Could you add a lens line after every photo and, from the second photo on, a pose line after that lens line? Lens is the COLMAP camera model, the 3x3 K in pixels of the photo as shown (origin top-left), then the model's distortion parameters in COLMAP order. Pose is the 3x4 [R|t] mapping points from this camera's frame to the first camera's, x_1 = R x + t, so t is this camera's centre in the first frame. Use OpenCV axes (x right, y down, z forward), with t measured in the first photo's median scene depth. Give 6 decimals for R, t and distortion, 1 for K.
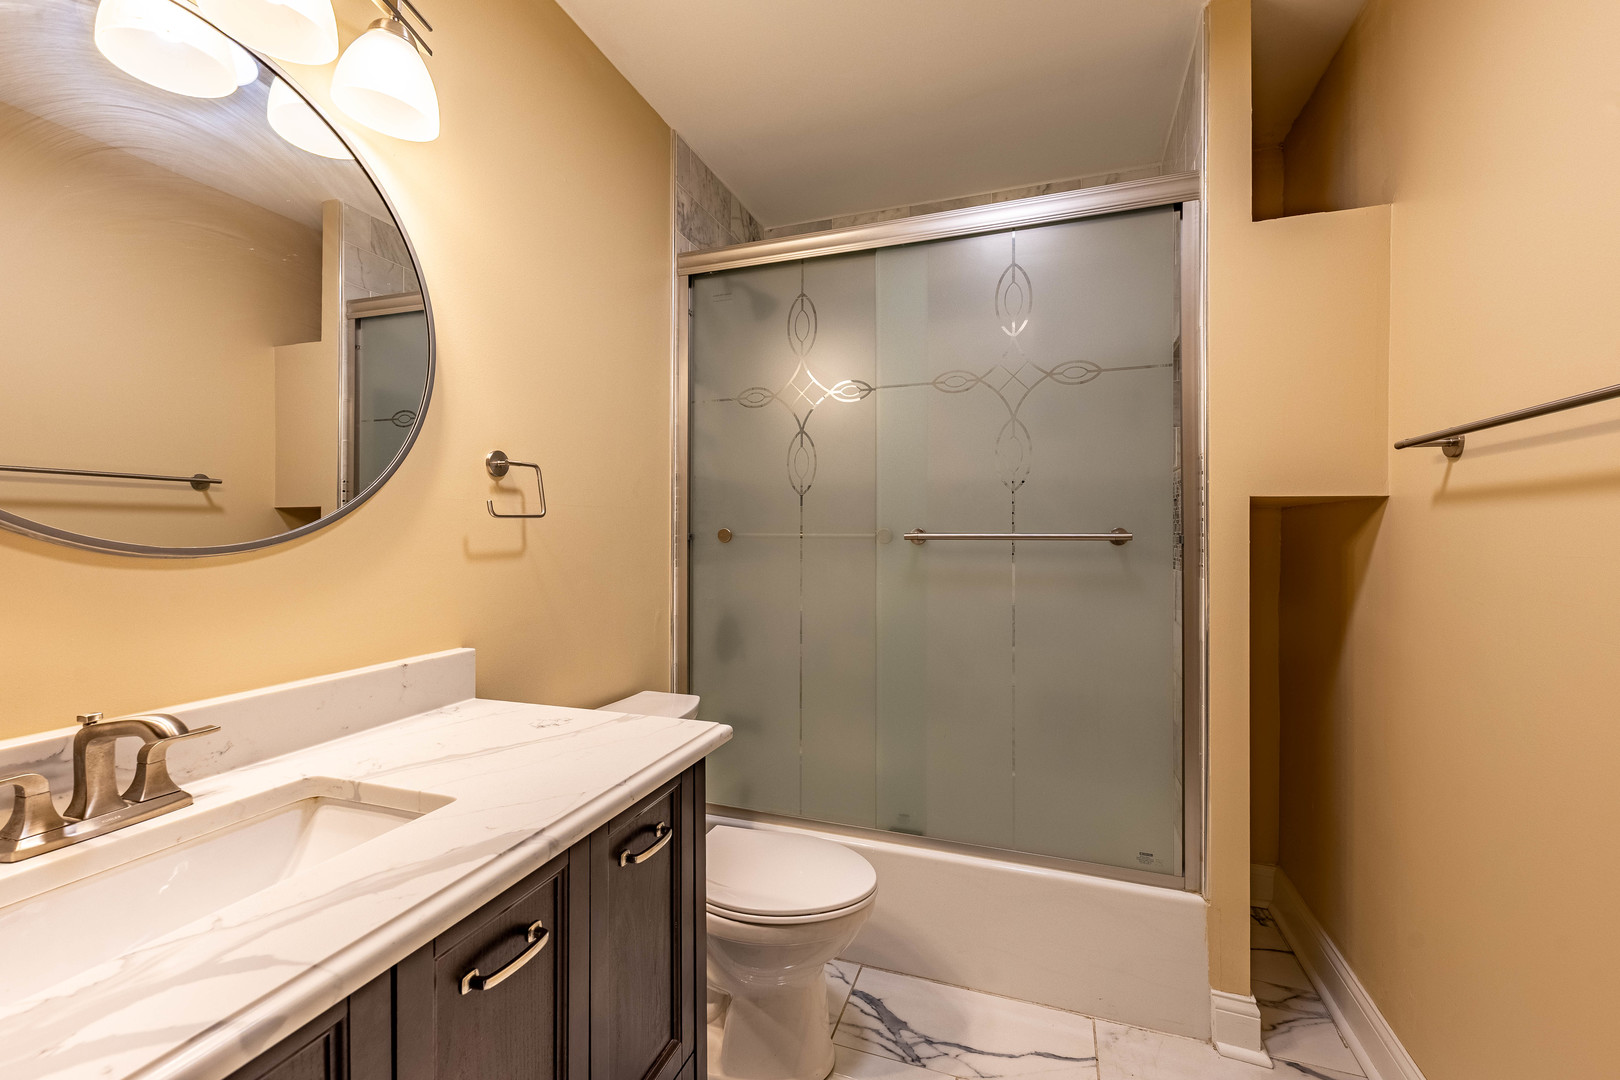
lens RADIAL K [[644.3, 0, 802.9], [0, 644.3, 534.7], [0, 0, 1]] dist [0.009062, -0.003076]
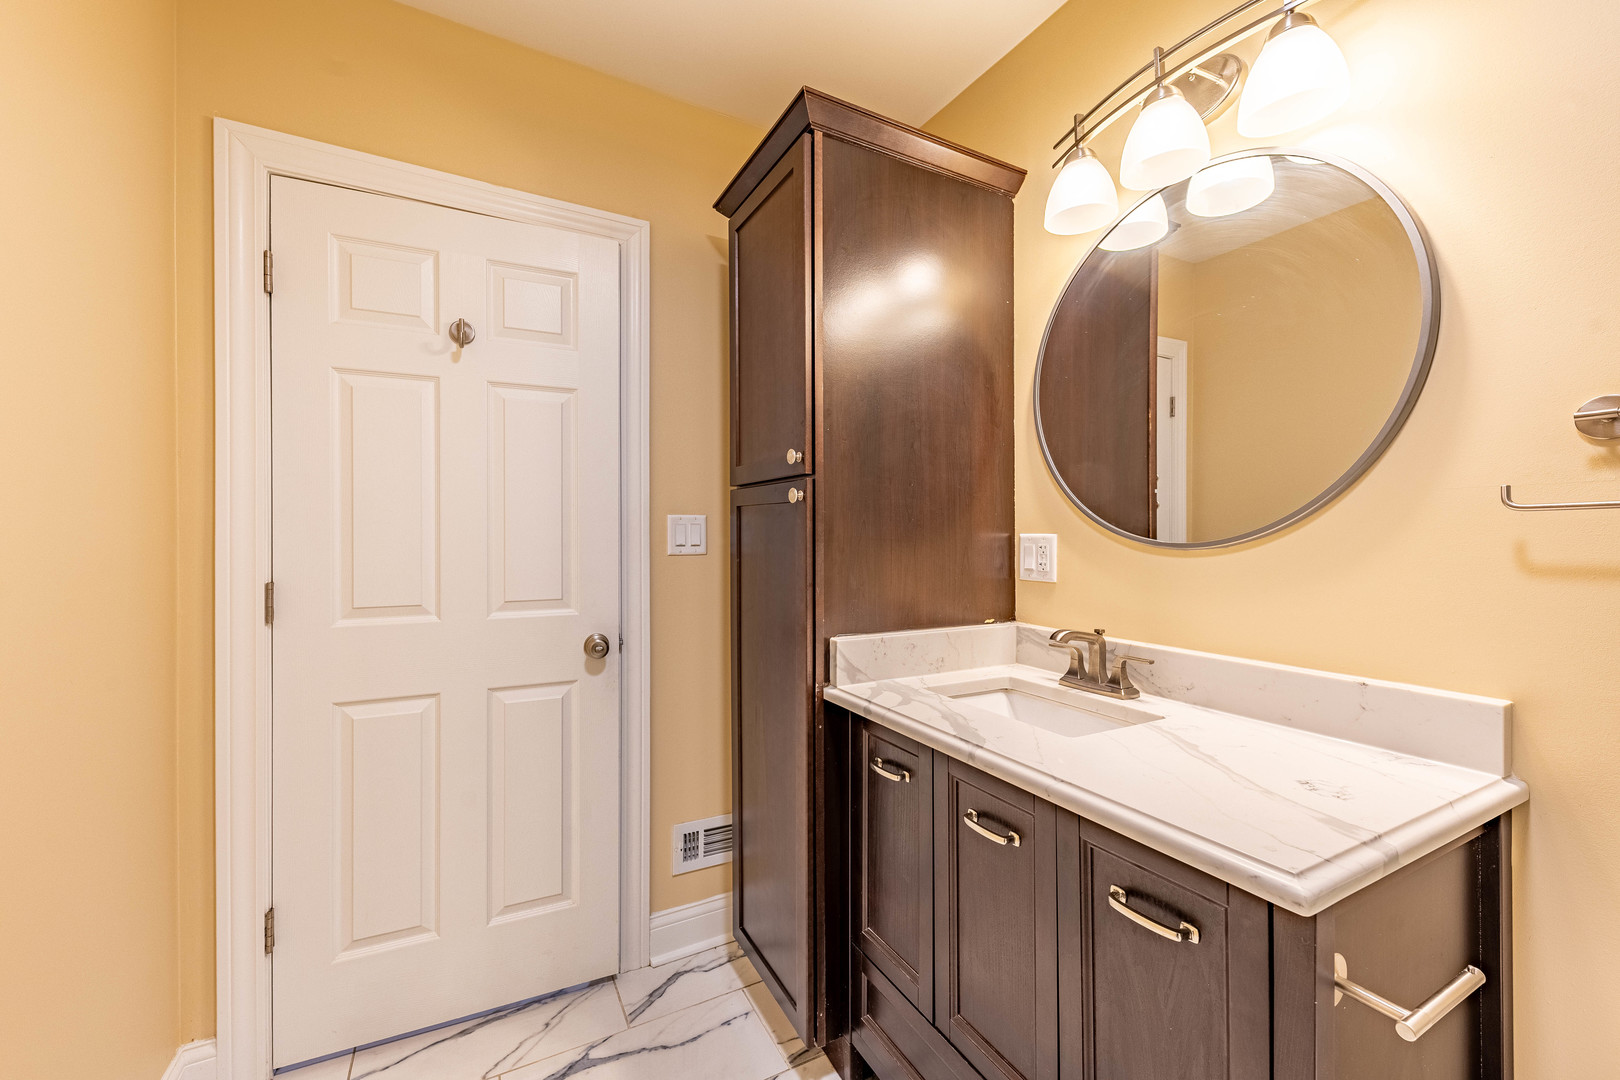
lens RADIAL K [[644.3, 0, 808.8], [0, 644.3, 538.0], [0, 0, 1]] dist [0.009062, -0.003076]
pose [[-0.670070, 0.002855, -0.742292, 0.613719], [-0.001146, 0.999987, 0.004880, -0.001368], [0.742297, 0.004120, -0.670059, 1.151154]]
